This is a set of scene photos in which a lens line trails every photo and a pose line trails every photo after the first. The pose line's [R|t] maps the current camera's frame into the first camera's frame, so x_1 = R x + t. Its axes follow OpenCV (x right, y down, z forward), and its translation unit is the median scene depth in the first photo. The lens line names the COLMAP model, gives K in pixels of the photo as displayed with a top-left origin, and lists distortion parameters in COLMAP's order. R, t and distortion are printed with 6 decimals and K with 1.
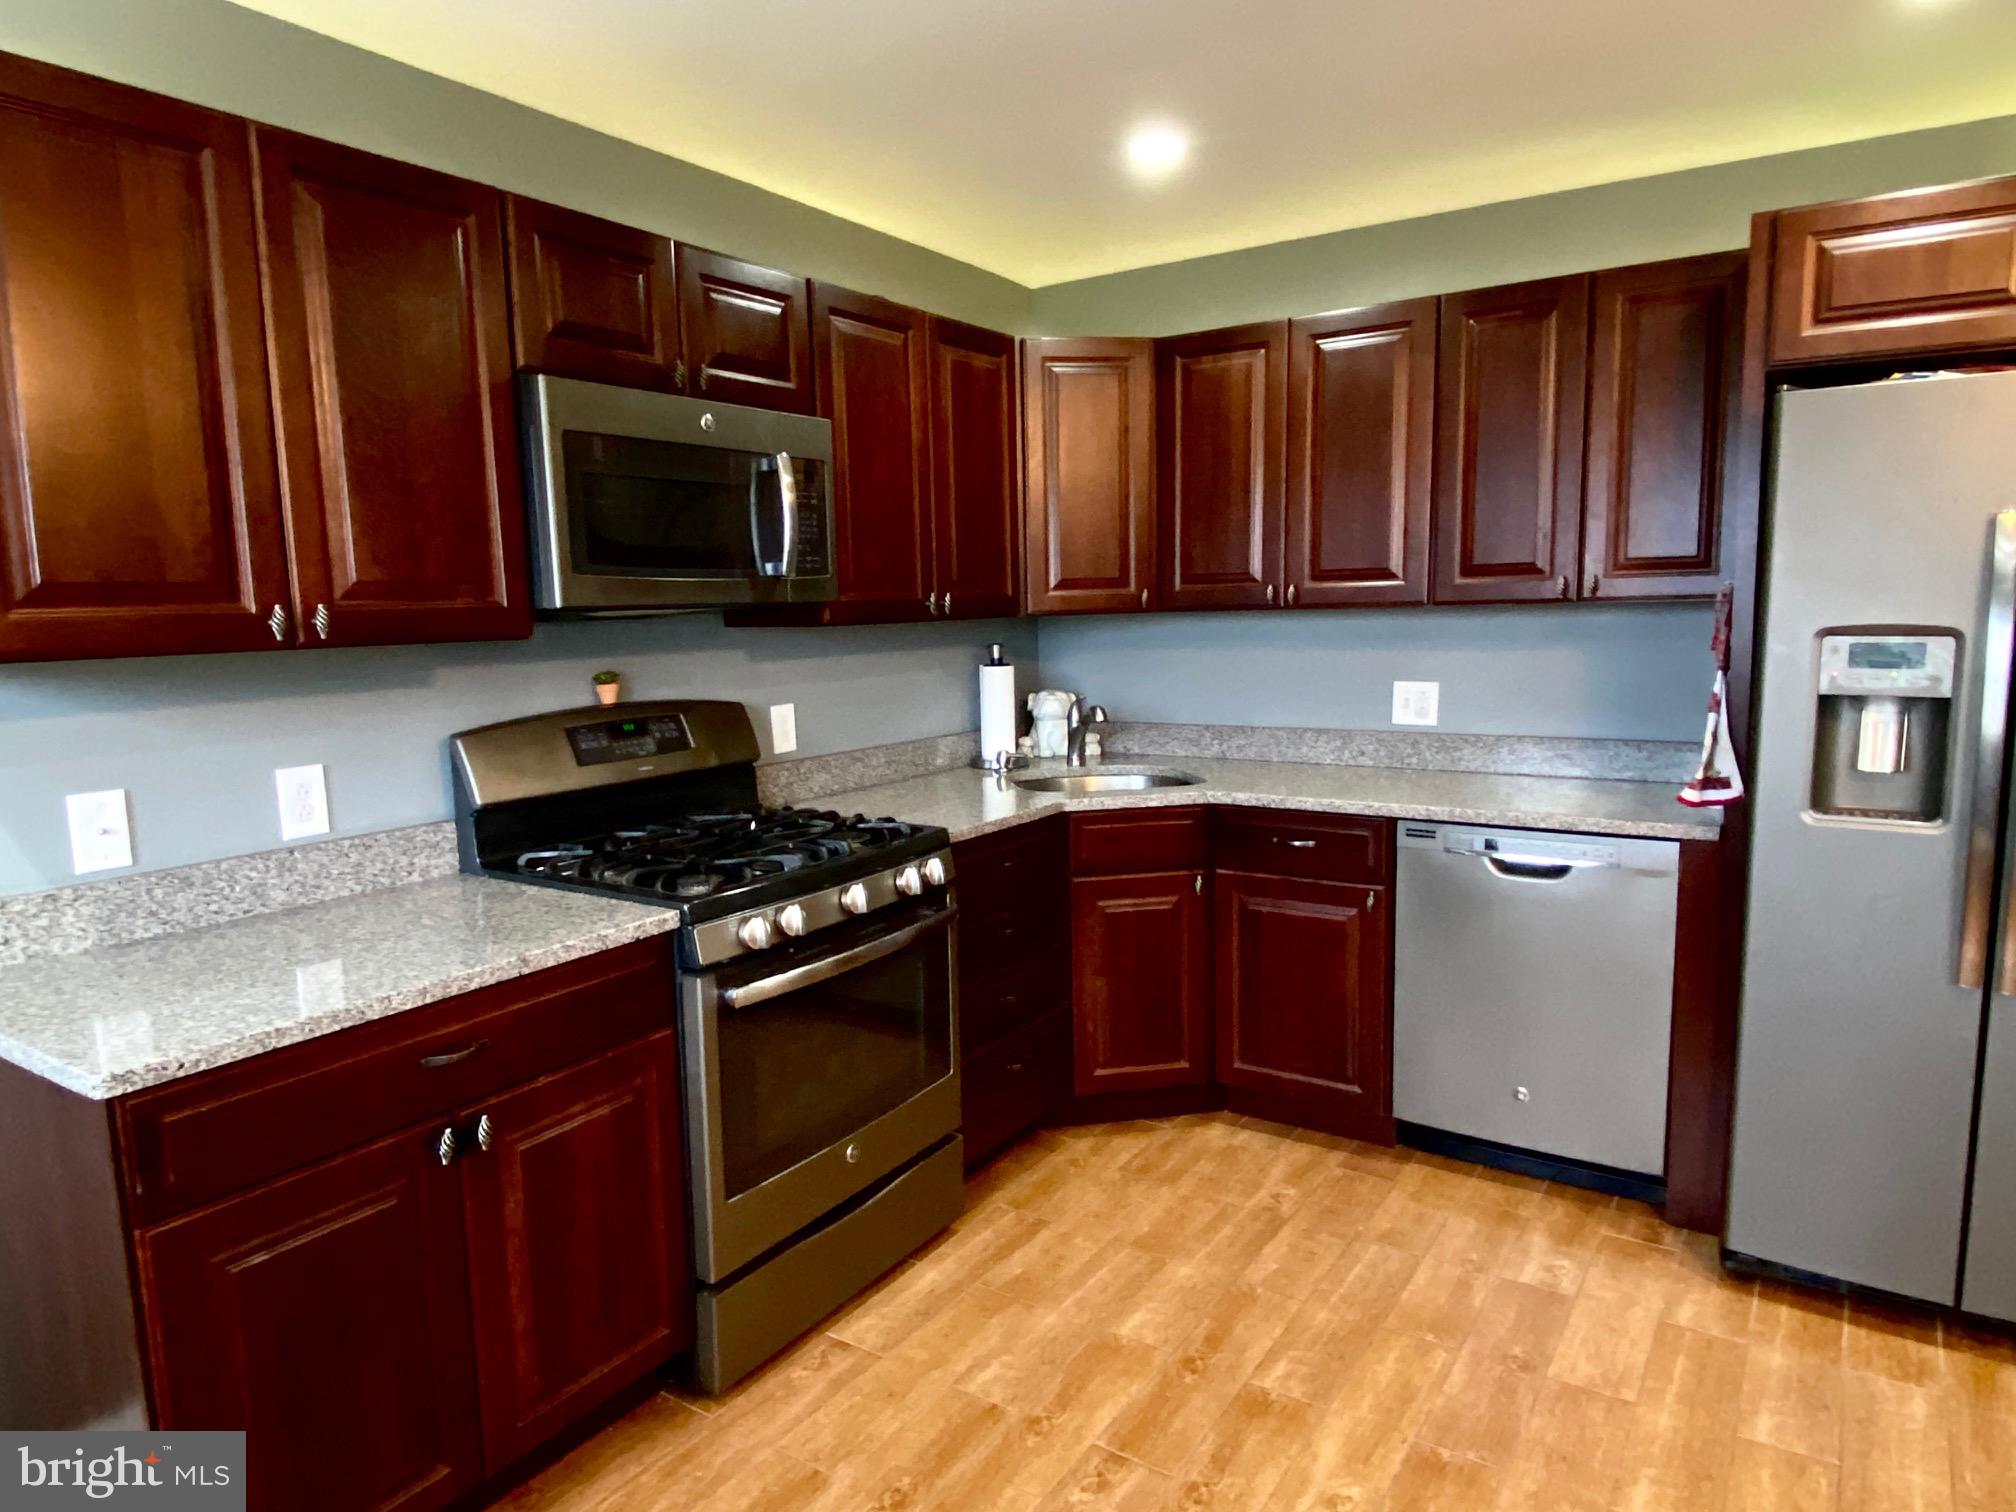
lens RADIAL K [[1253.1, 0, 1008.0], [0, 1253.1, 756.0], [0, 0, 1]] dist [0.001650, -0.000239]
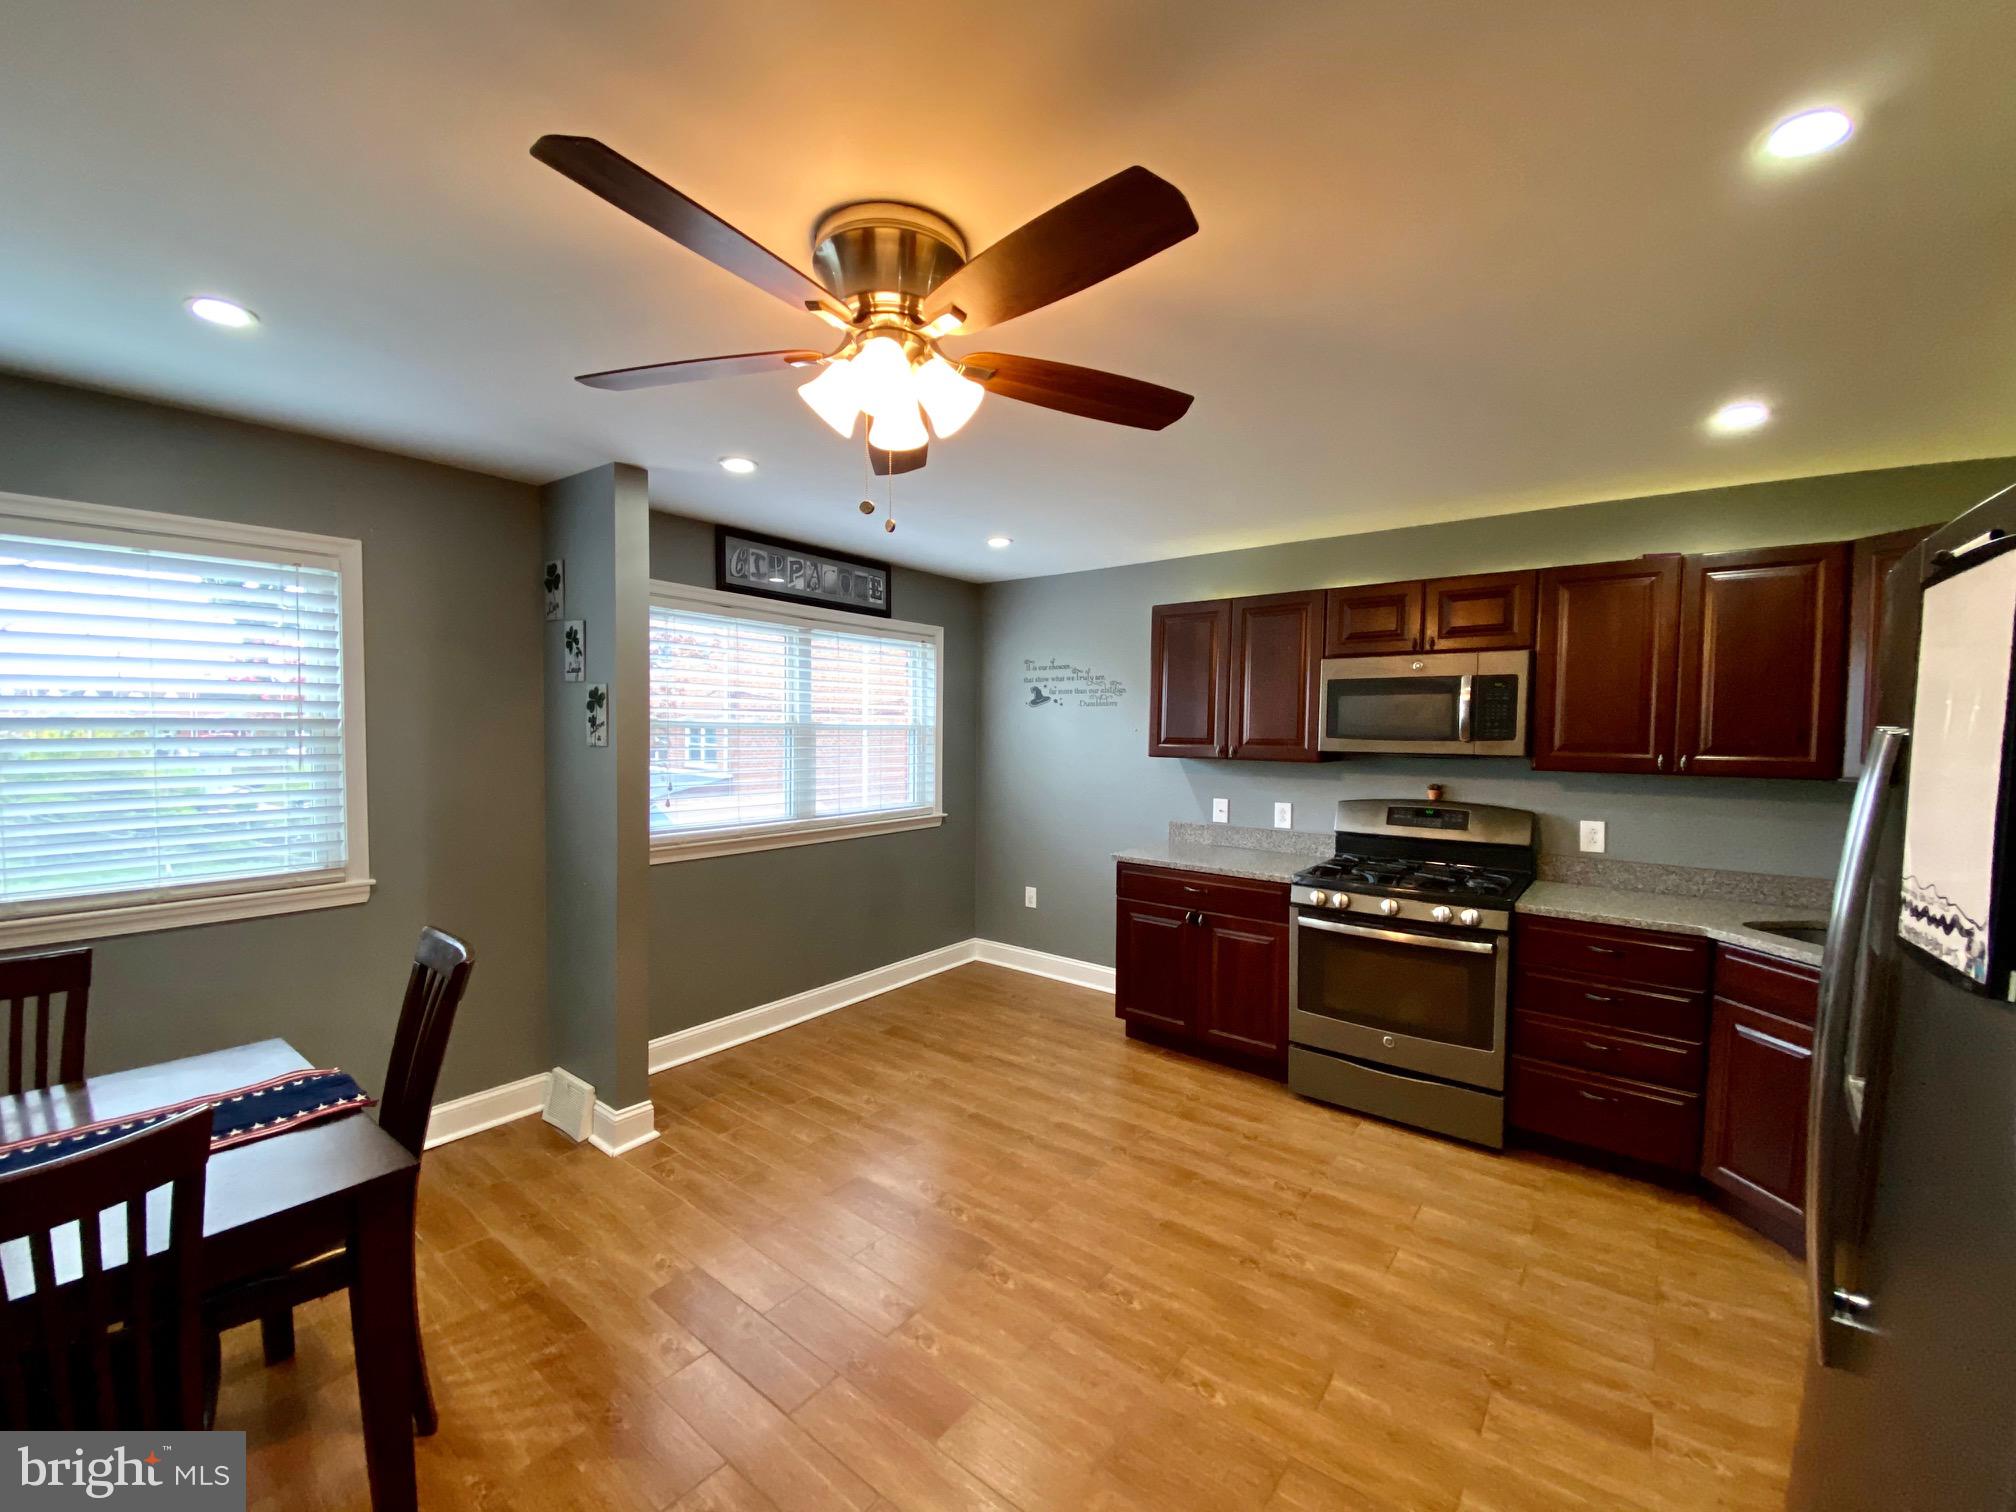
lens RADIAL K [[810.3, 0, 1008.0], [0, 810.3, 756.0], [0, 0, 1]] dist [-0.000135, -0.000009]
pose [[-0.059383, 0.053942, -0.996777, 1.098905], [-0.143046, 0.987774, 0.061977, -0.102816], [0.987933, 0.146265, -0.050941, 0.421771]]
